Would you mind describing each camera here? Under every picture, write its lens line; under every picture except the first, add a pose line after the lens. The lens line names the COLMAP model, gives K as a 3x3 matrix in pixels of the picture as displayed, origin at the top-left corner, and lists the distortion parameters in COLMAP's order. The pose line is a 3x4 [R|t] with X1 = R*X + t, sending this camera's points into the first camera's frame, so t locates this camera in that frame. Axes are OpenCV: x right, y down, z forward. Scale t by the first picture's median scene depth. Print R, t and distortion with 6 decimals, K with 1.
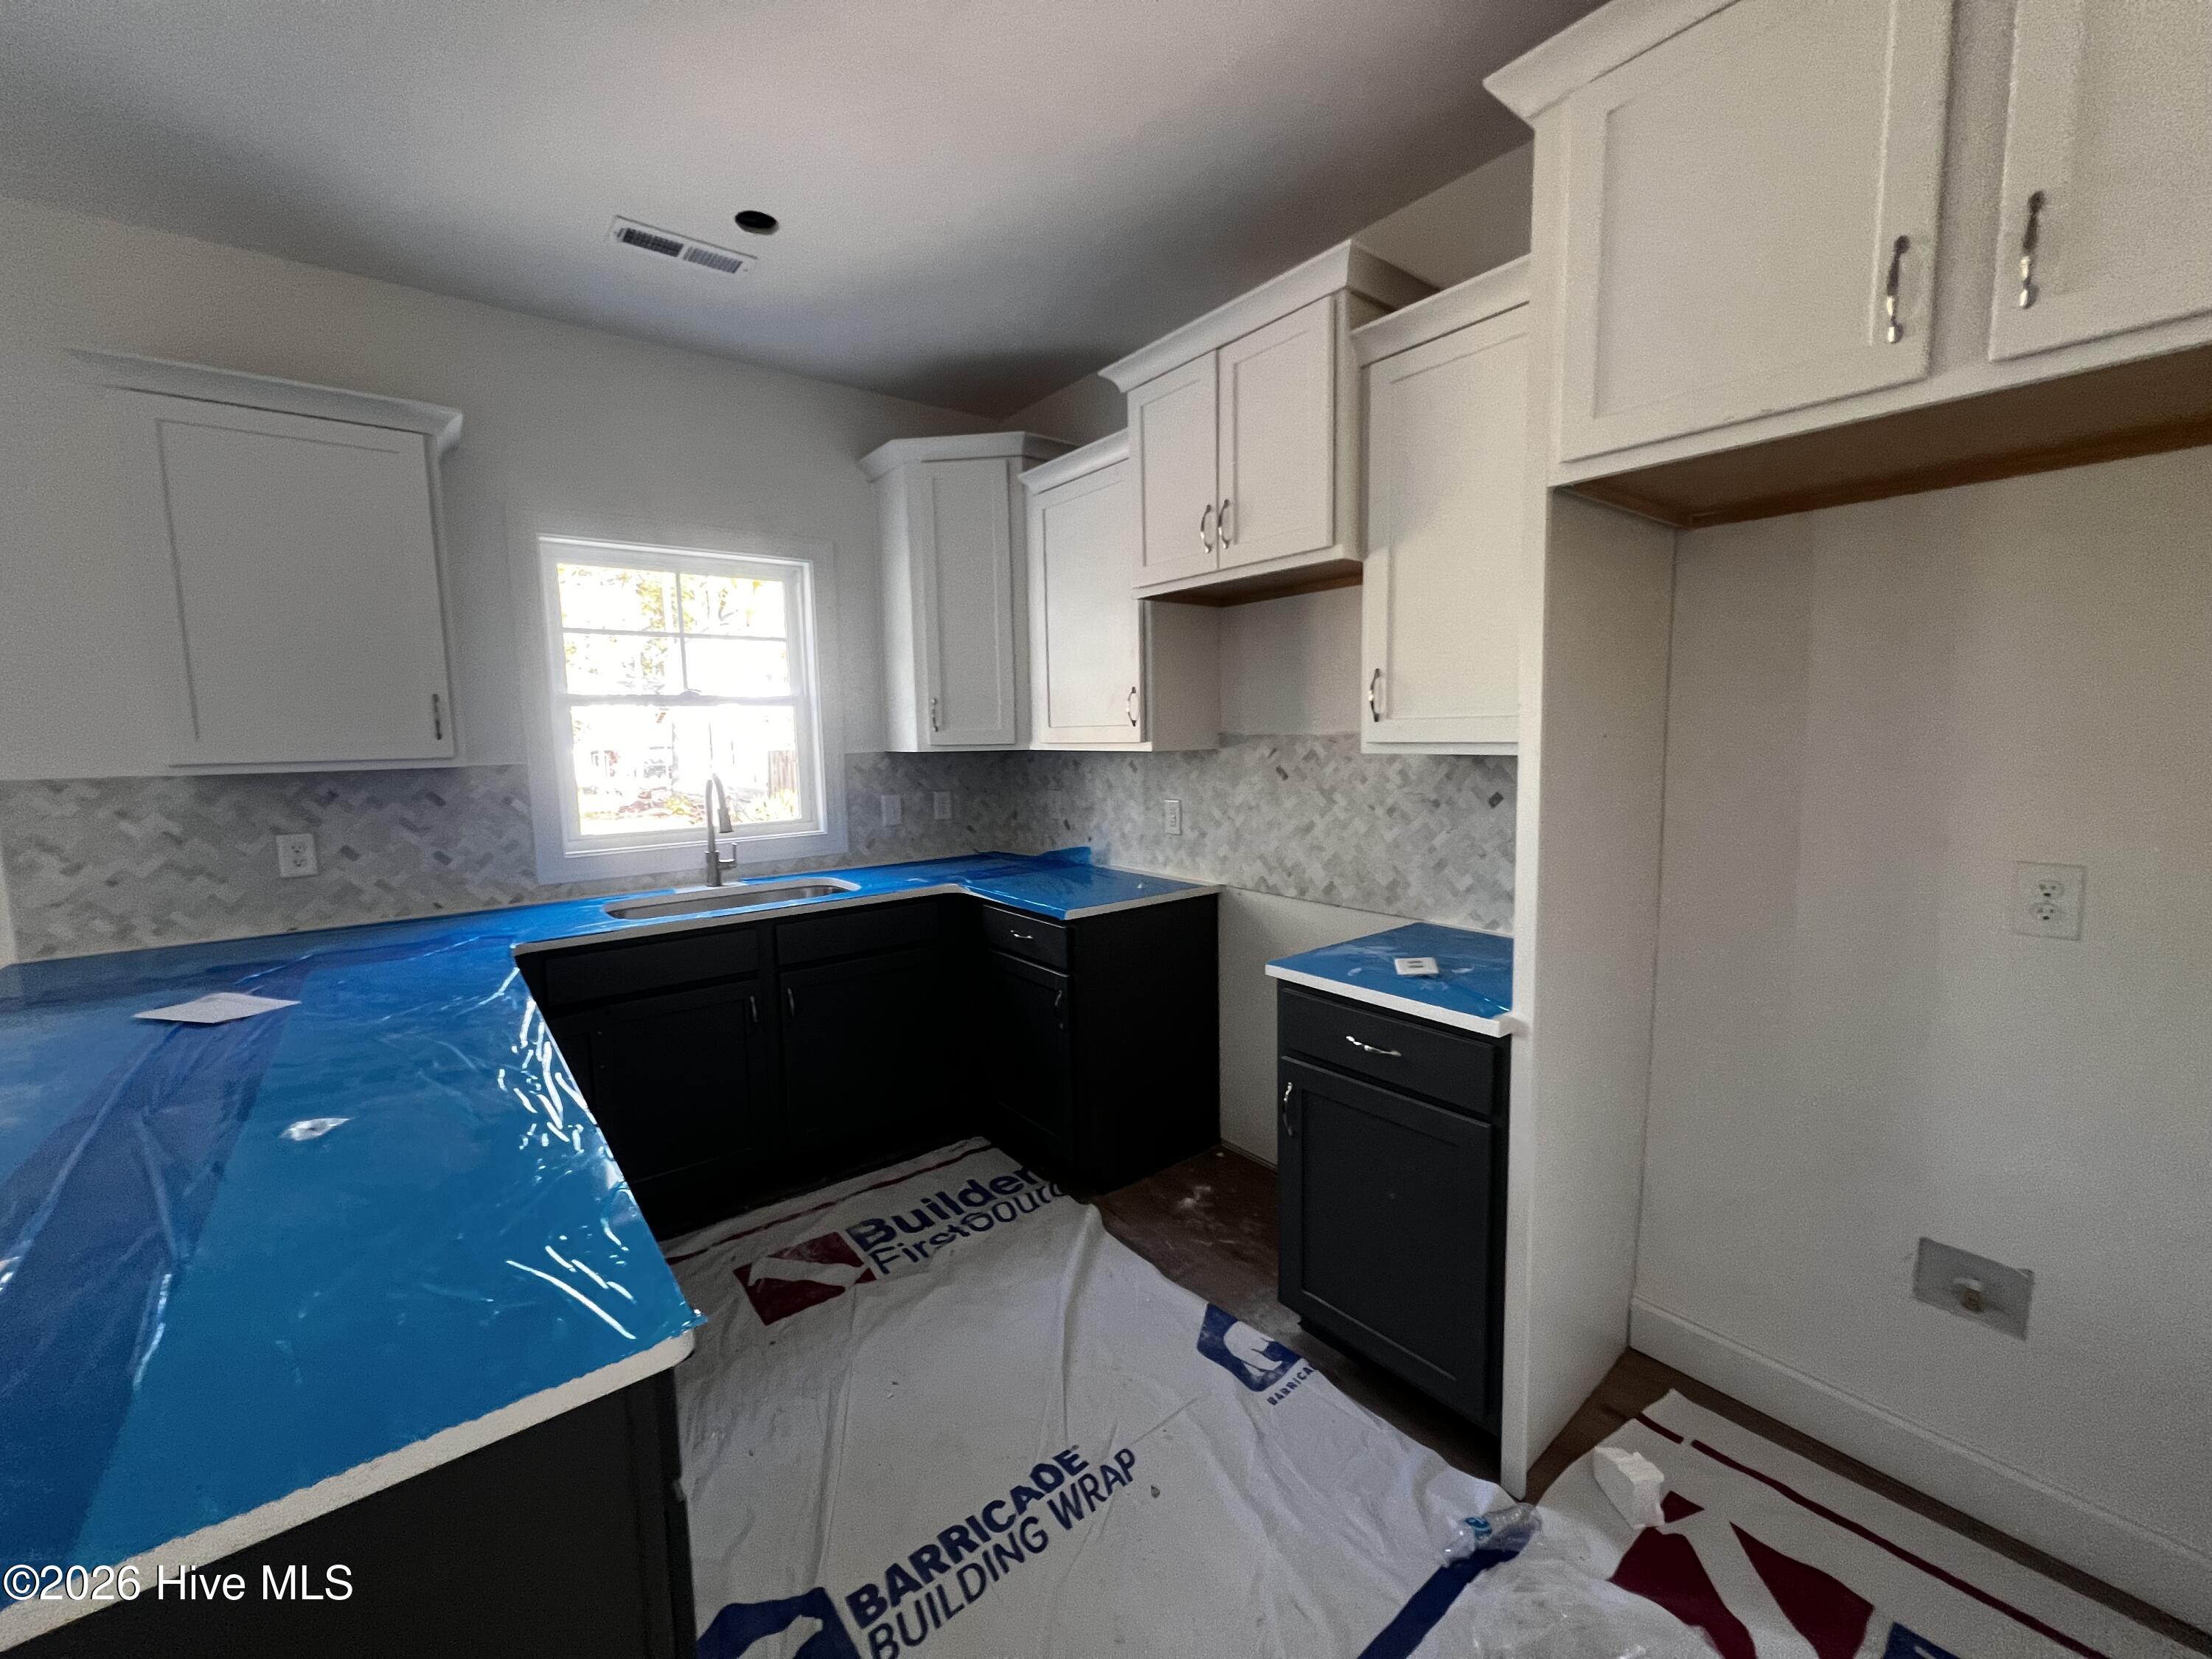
lens RADIAL K [[894.1, 0, 1101.1], [0, 894.1, 823.3], [0, 0, 1]] dist [-0.000943, 0.001088]
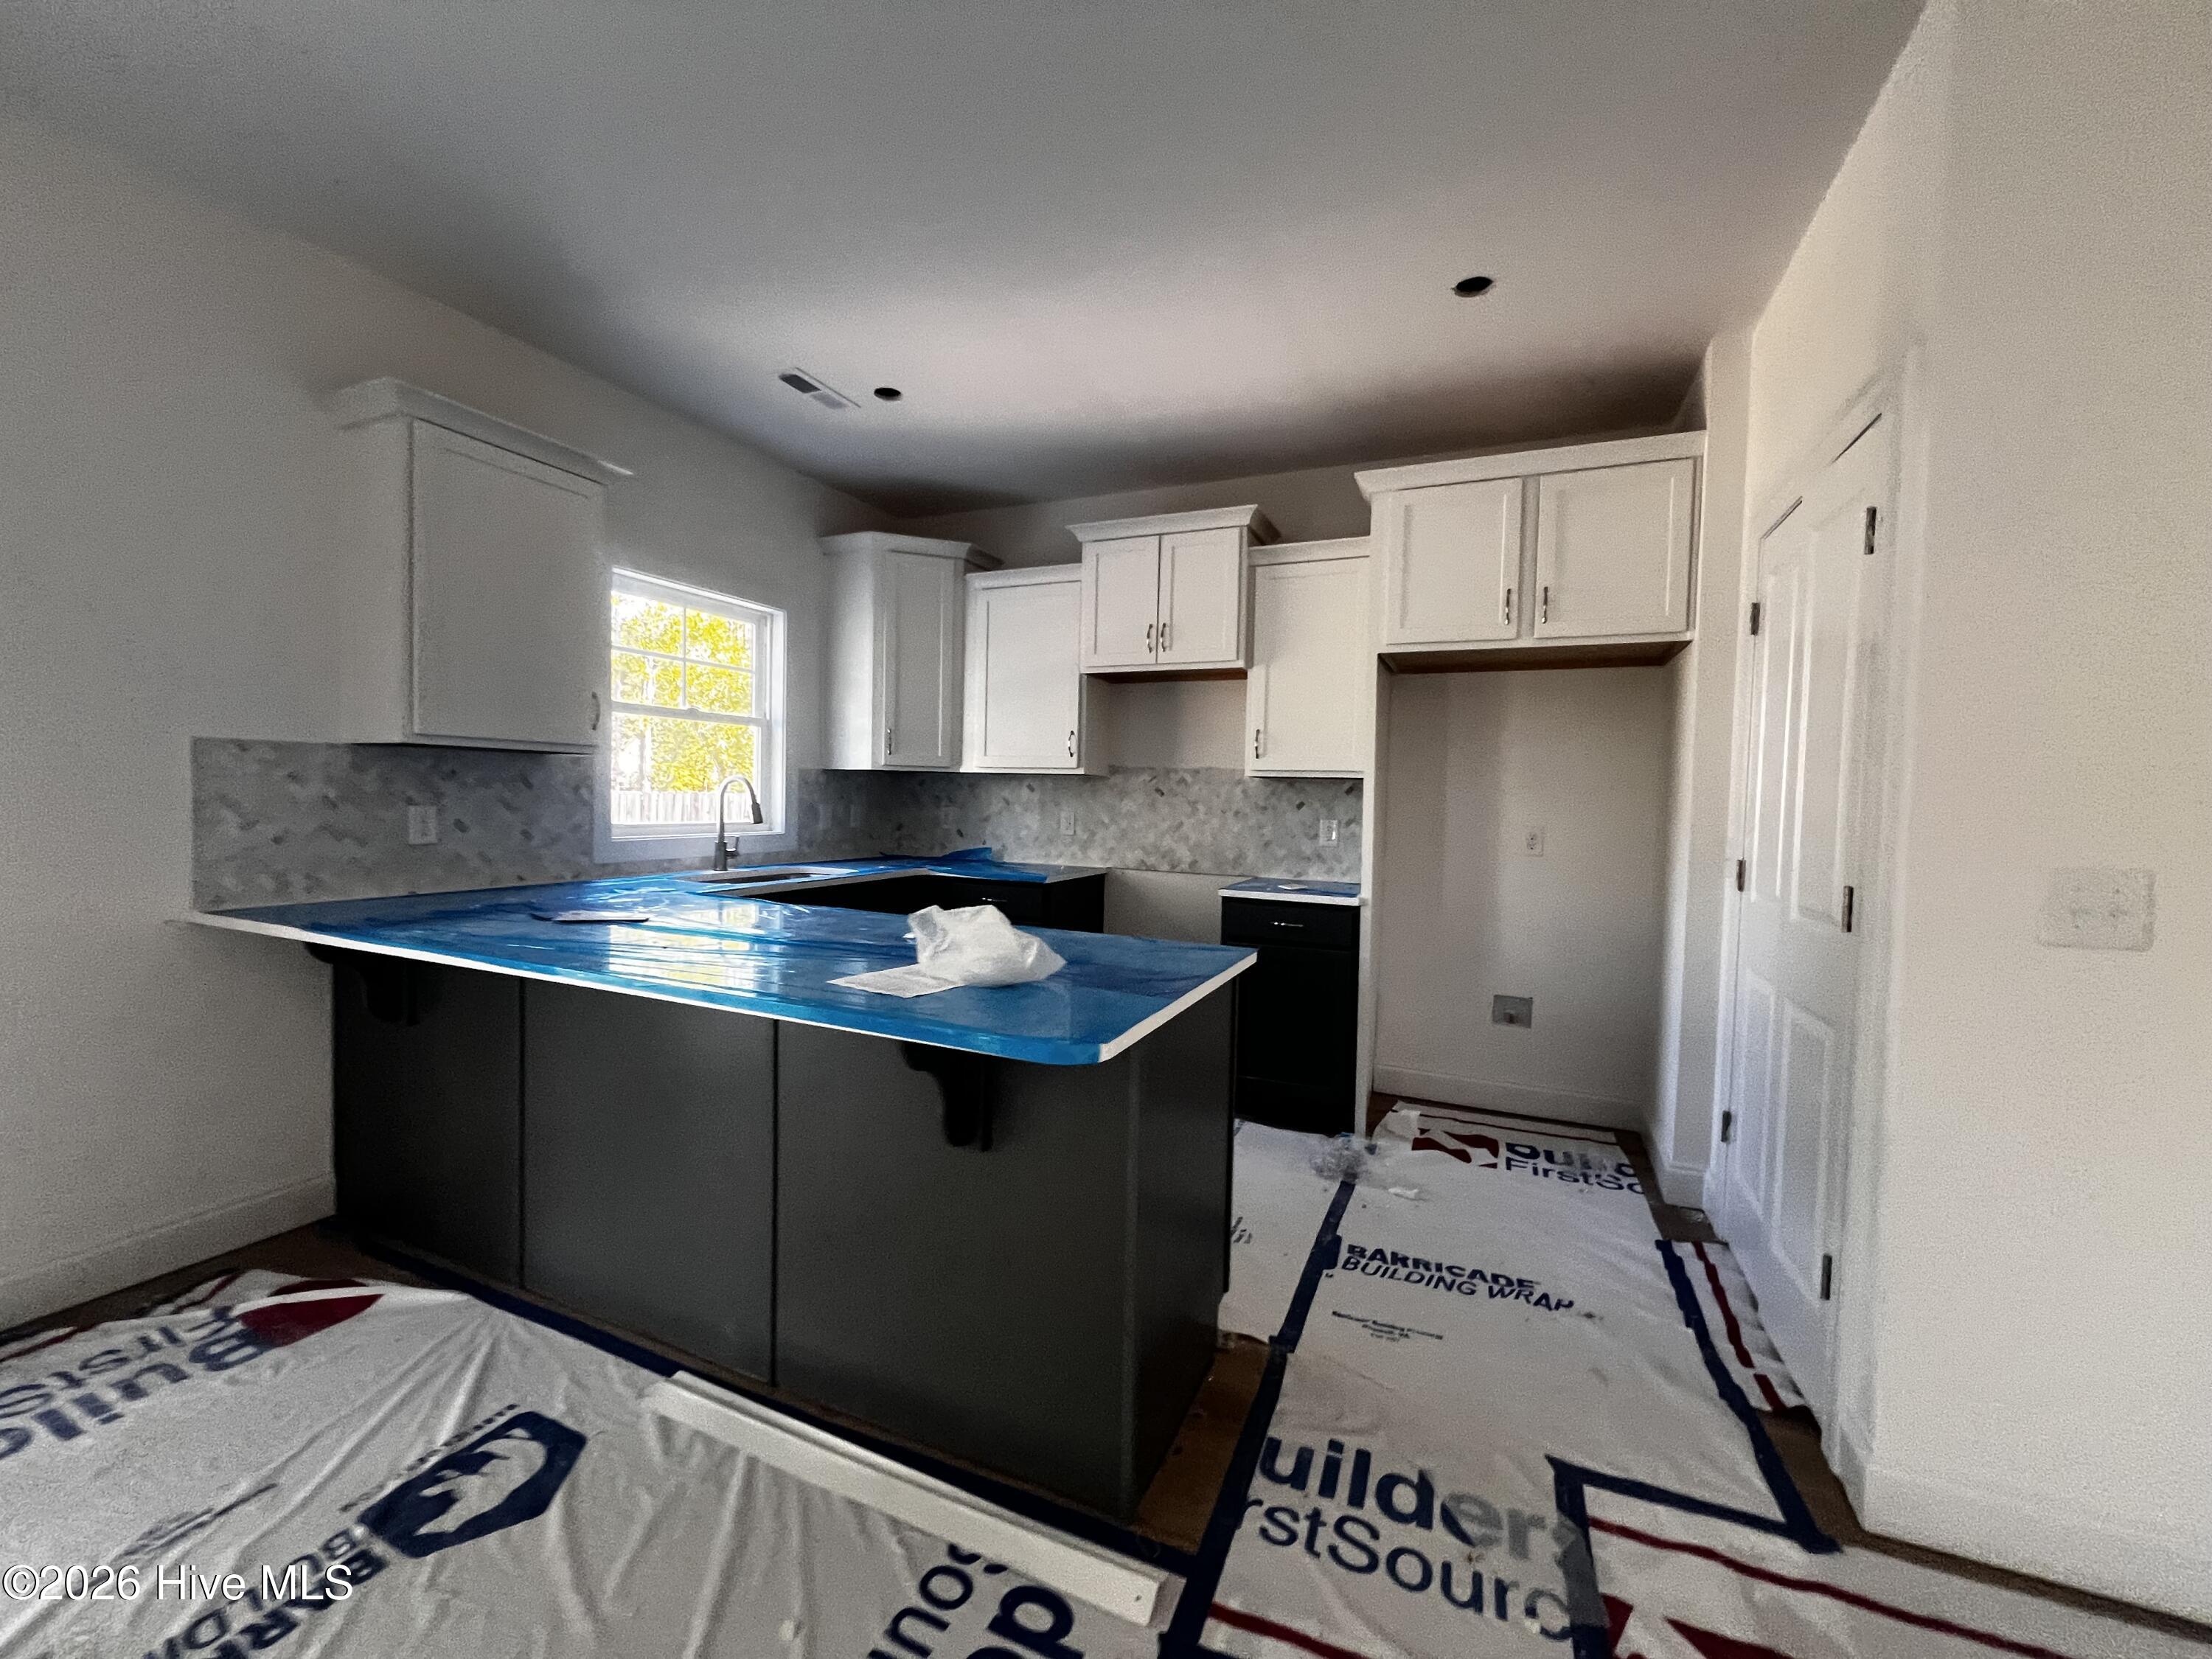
lens RADIAL K [[895.0, 0, 1104.1], [0, 895.0, 825.7], [0, 0, 1]] dist [0.000841, 0.000253]
pose [[0.882633, 0.024613, 0.469417, -0.630161], [0.008237, 0.997665, -0.067798, 0.110672], [-0.469990, 0.063708, 0.880370, -0.342410]]
